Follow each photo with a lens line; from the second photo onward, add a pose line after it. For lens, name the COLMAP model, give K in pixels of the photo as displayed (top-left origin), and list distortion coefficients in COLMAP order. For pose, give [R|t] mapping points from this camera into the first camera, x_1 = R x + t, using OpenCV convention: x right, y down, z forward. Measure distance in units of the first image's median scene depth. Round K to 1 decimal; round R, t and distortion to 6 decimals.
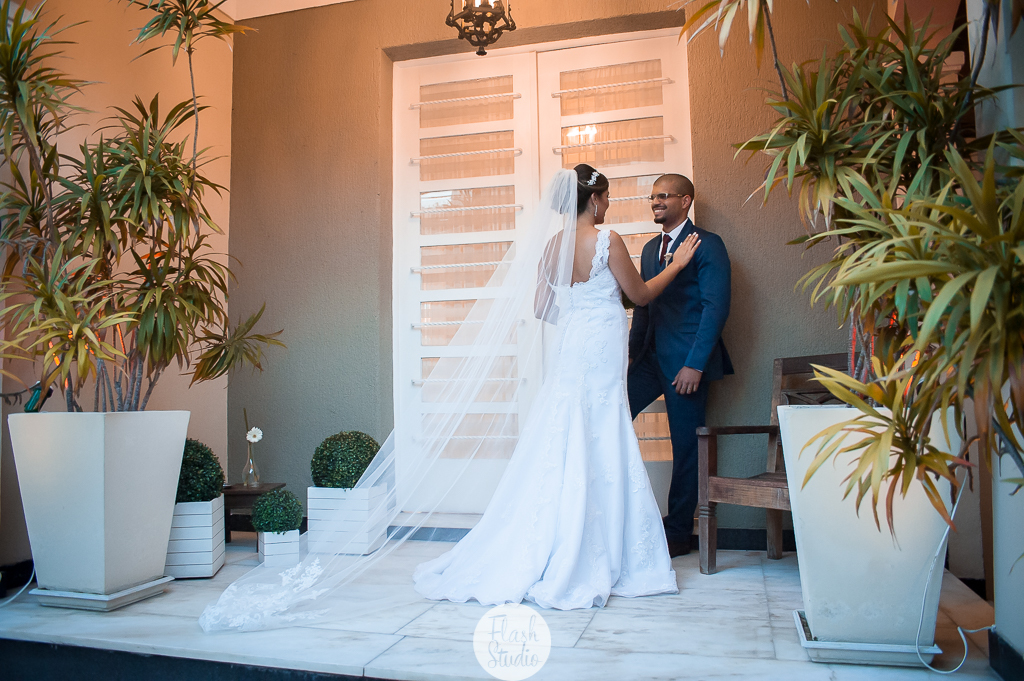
lens RADIAL K [[799.9, 0, 515.9], [0, 799.9, 329.9], [0, 0, 1]] dist [-0.027064, 0.013814]
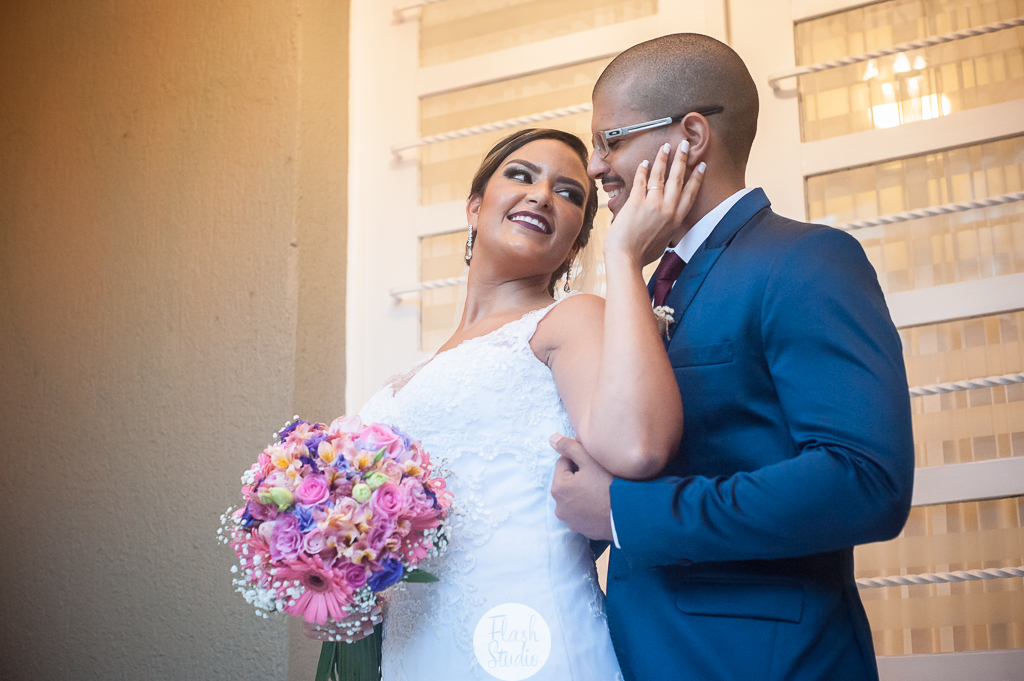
lens RADIAL K [[1530.0, 0, 516.0], [0, 1530.0, 338.1], [0, 0, 1]] dist [-0.008882, 0.000000]
pose [[0.970945, -0.051131, -0.233775, 0.085345], [0.012995, 0.986731, -0.161846, -0.013057], [0.238948, 0.154105, 0.958726, 0.352122]]
